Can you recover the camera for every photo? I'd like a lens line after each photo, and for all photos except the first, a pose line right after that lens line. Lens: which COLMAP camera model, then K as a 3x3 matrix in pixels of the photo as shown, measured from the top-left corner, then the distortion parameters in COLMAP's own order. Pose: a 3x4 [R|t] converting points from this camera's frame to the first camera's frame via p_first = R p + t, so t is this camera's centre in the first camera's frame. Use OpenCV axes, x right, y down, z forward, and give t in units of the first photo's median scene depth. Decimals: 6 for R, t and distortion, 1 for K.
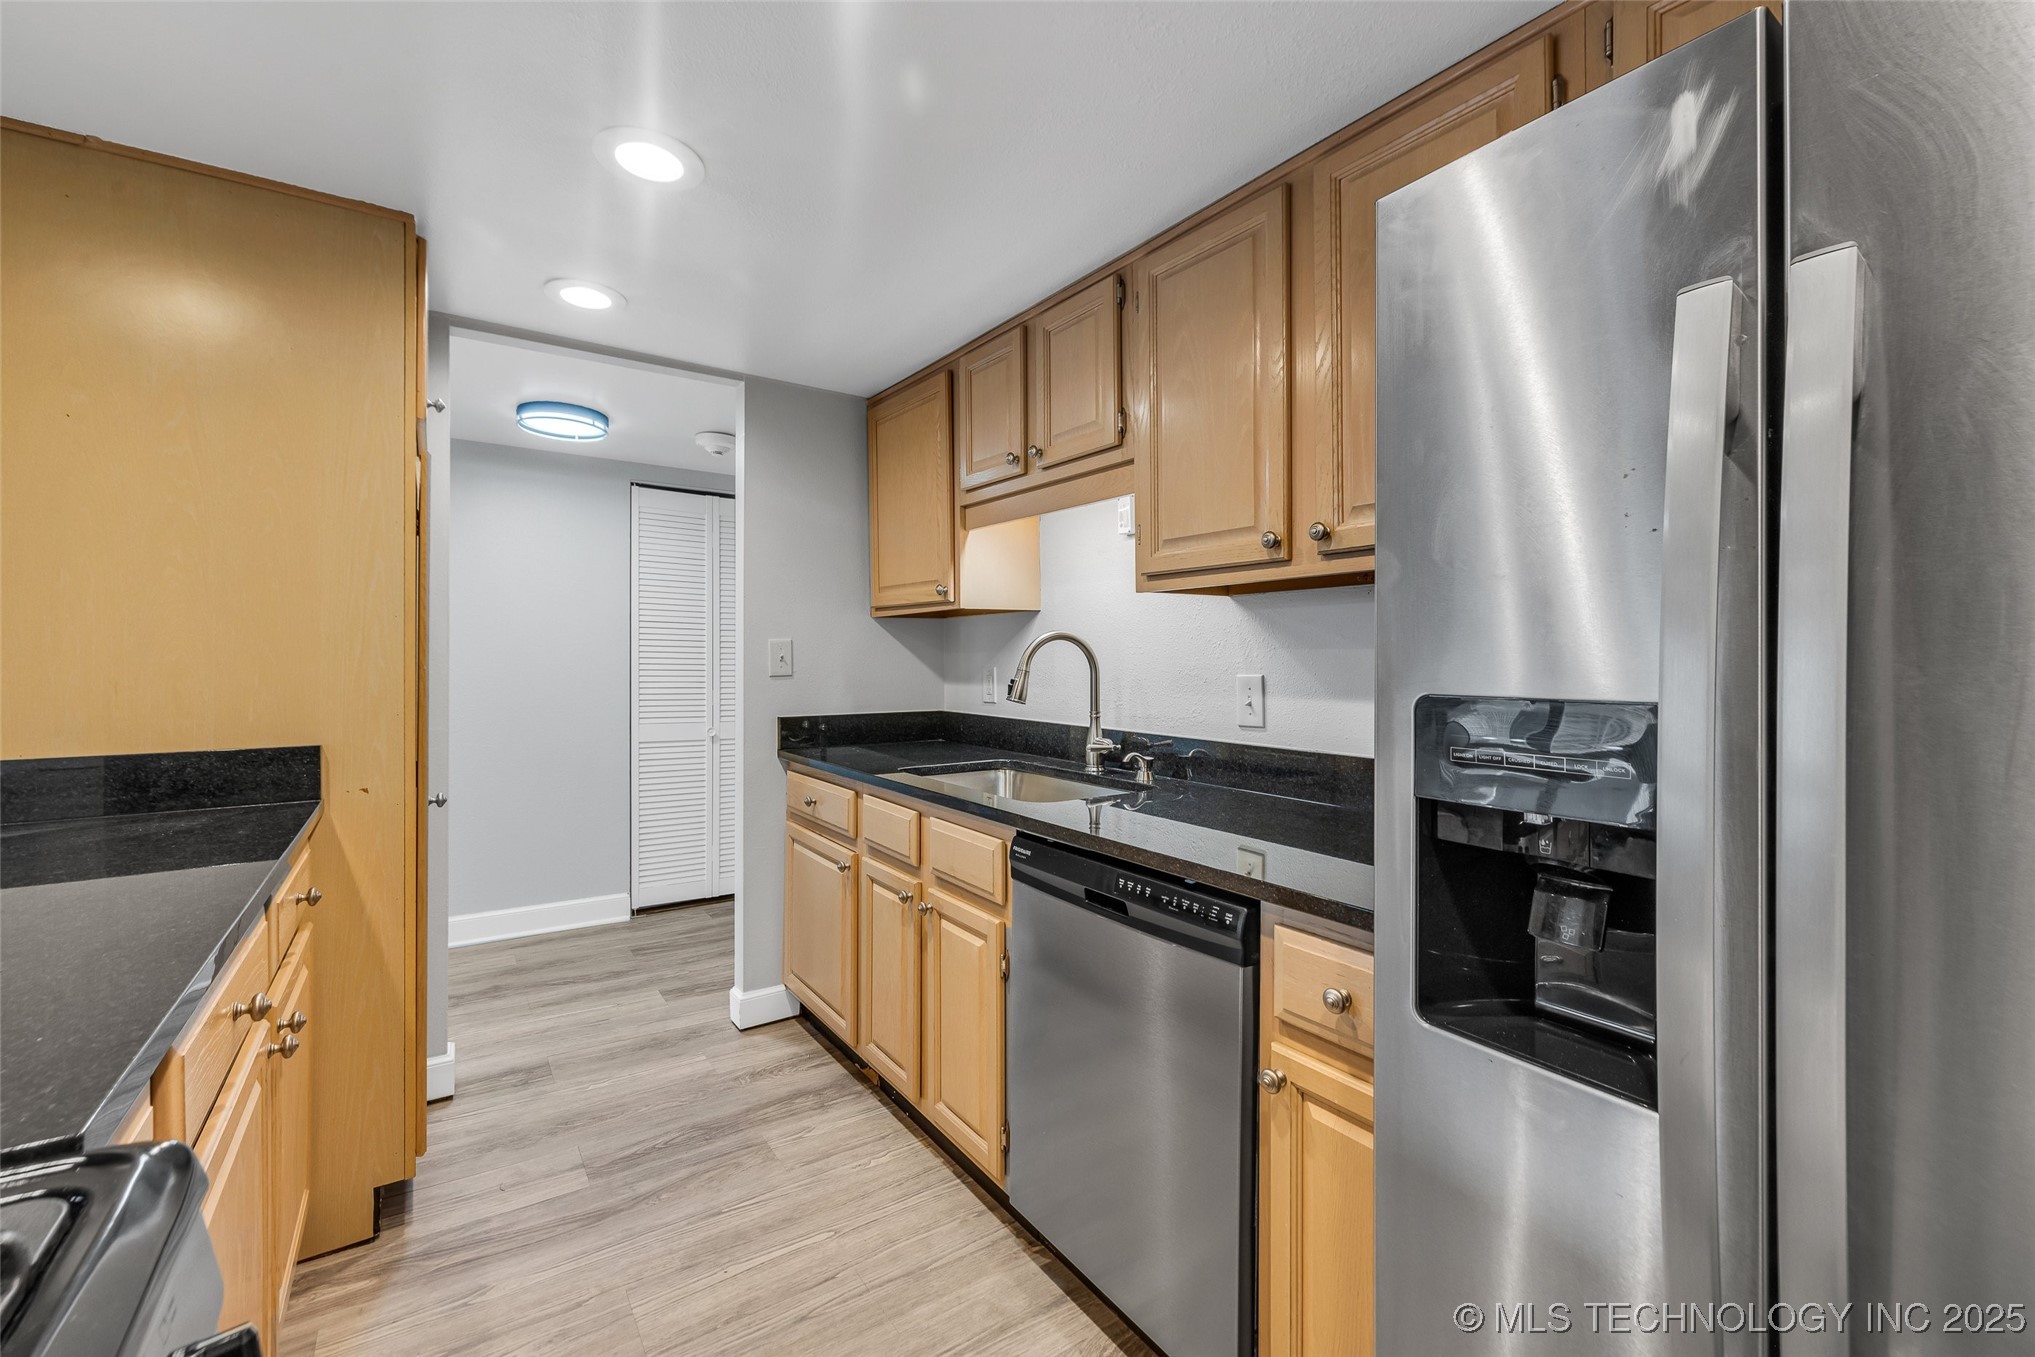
lens RADIAL K [[859.5, 0, 1021.3], [0, 859.5, 650.3], [0, 0, 1]] dist [-0.001567, 0.001280]
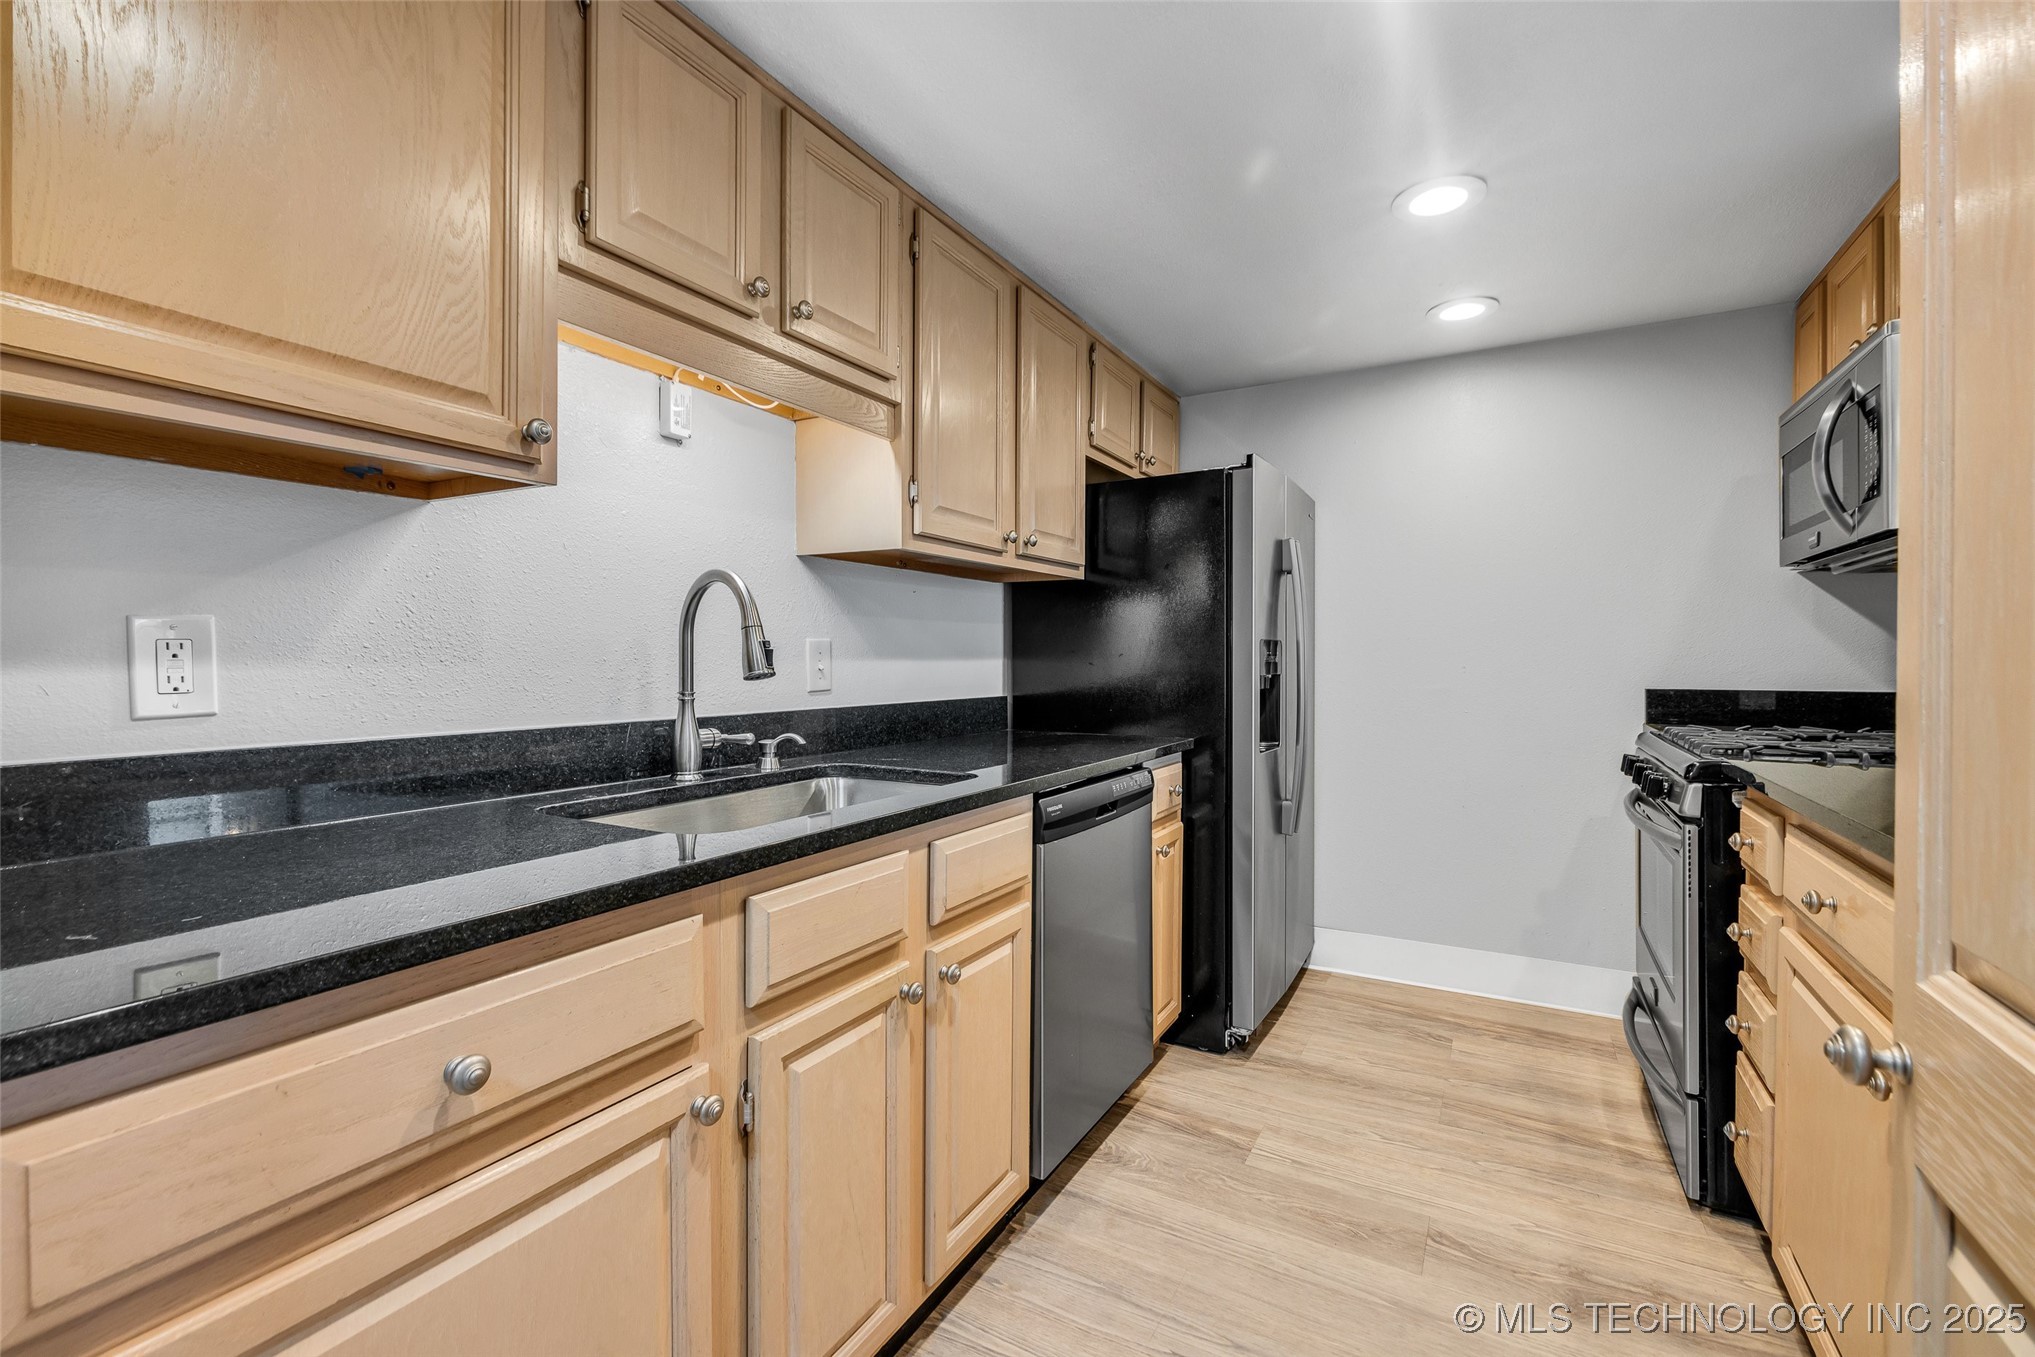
lens RADIAL K [[859.5, 0, 1006.0], [0, 859.5, 671.2], [0, 0, 1]] dist [-0.001567, 0.001280]
pose [[-0.423746, -0.013119, 0.905686, -0.654116], [-0.002916, 0.999910, 0.013119, 0.046385], [-0.905776, 0.002918, -0.423746, 1.098411]]
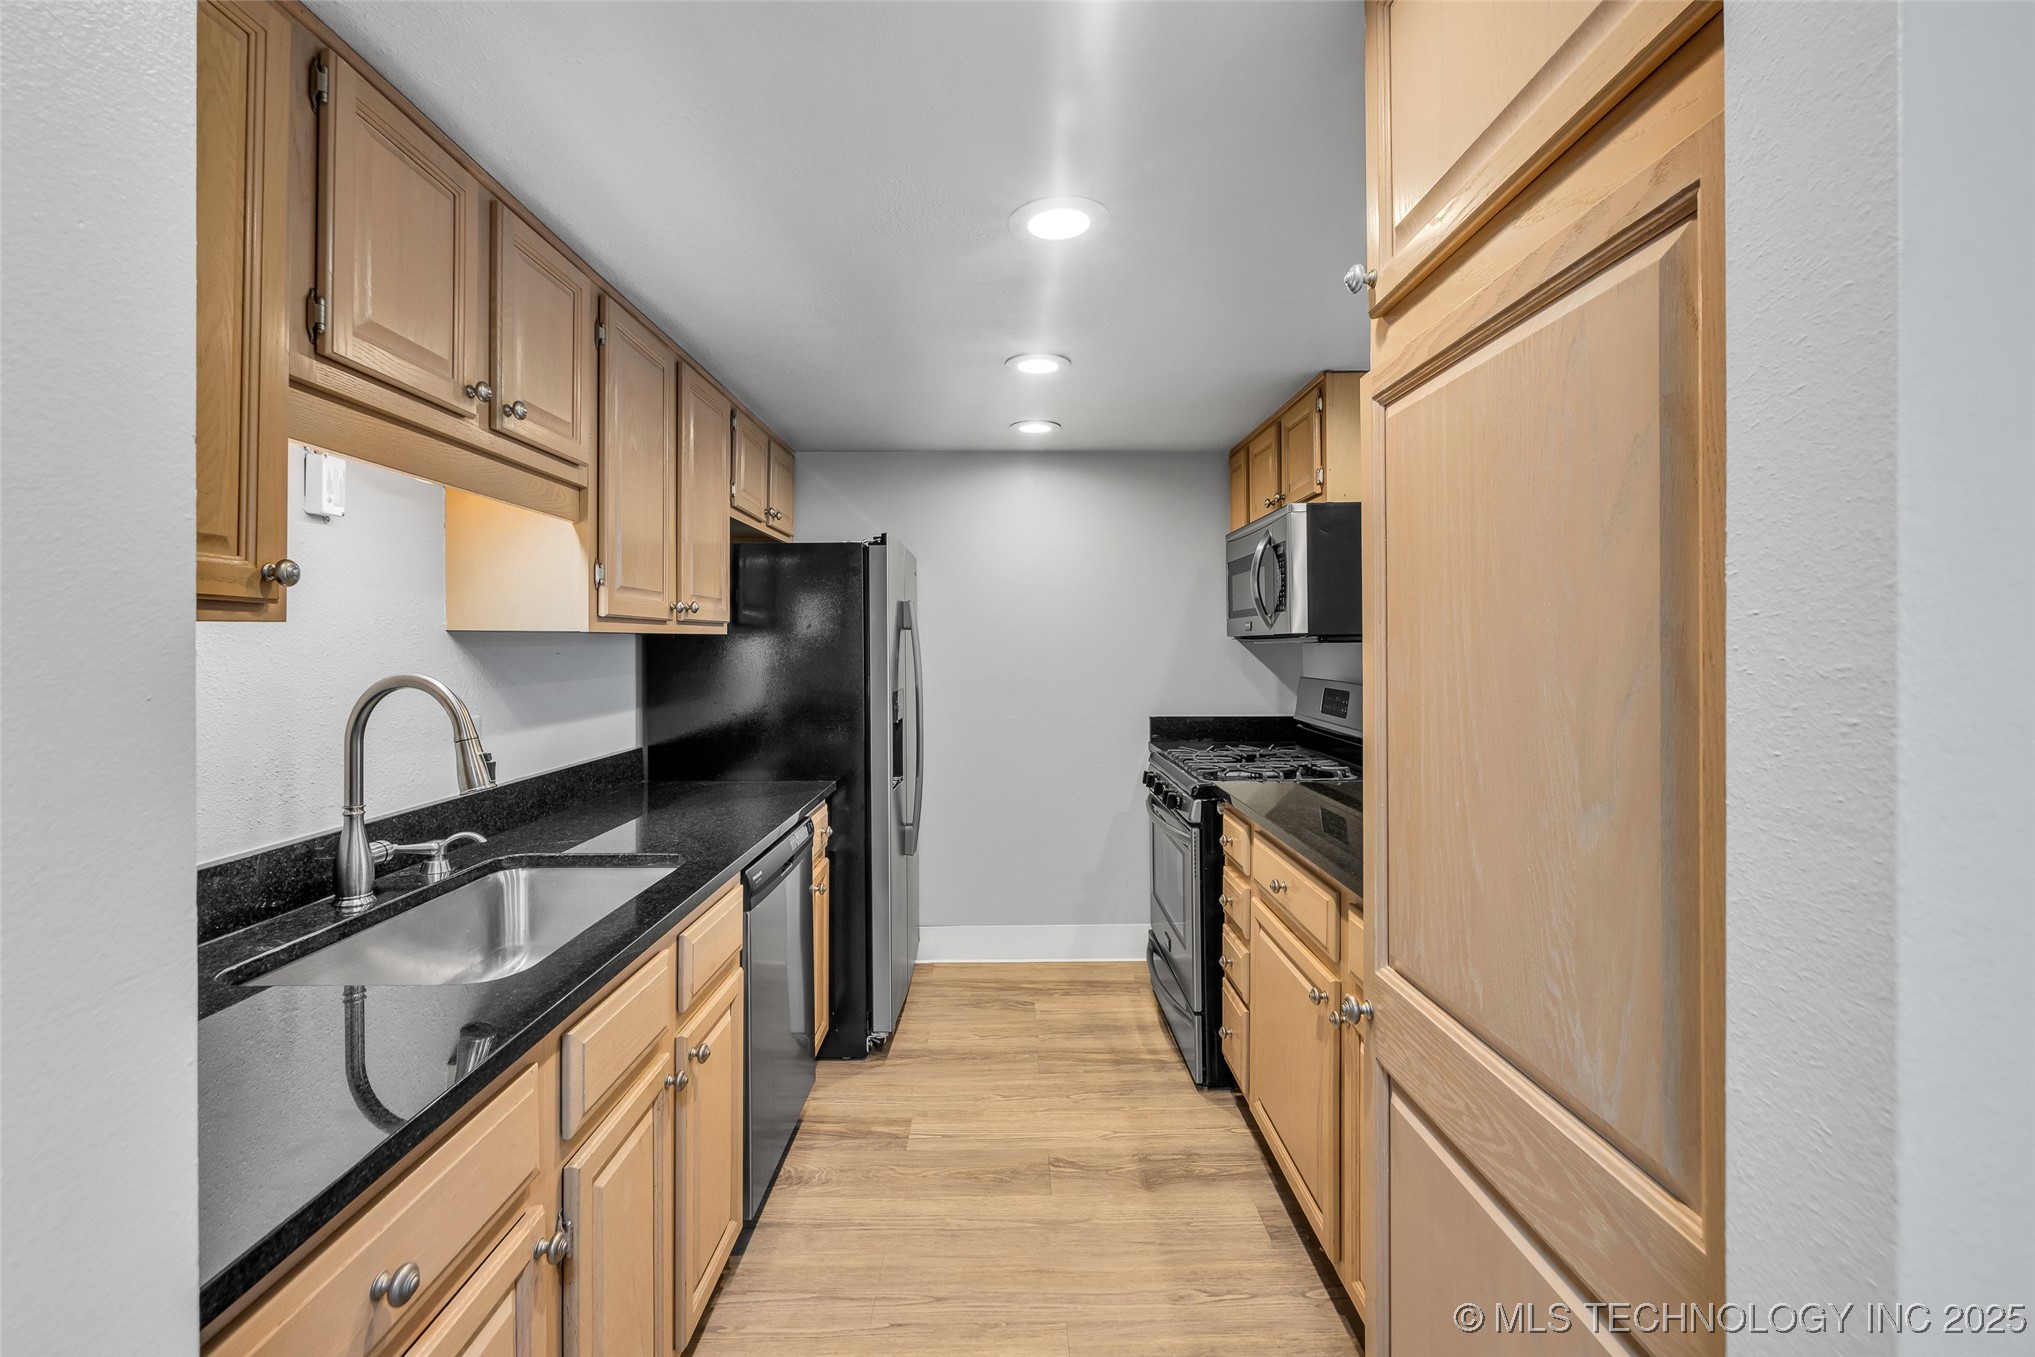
lens RADIAL K [[859.5, 0, 999.6], [0, 859.5, 652.5], [0, 0, 1]] dist [-0.001567, 0.001280]
pose [[-0.818291, -0.001080, 0.574803, -0.656571], [0.002109, 0.999986, 0.004881, -0.040634], [-0.574800, 0.005207, -0.818277, 1.278930]]
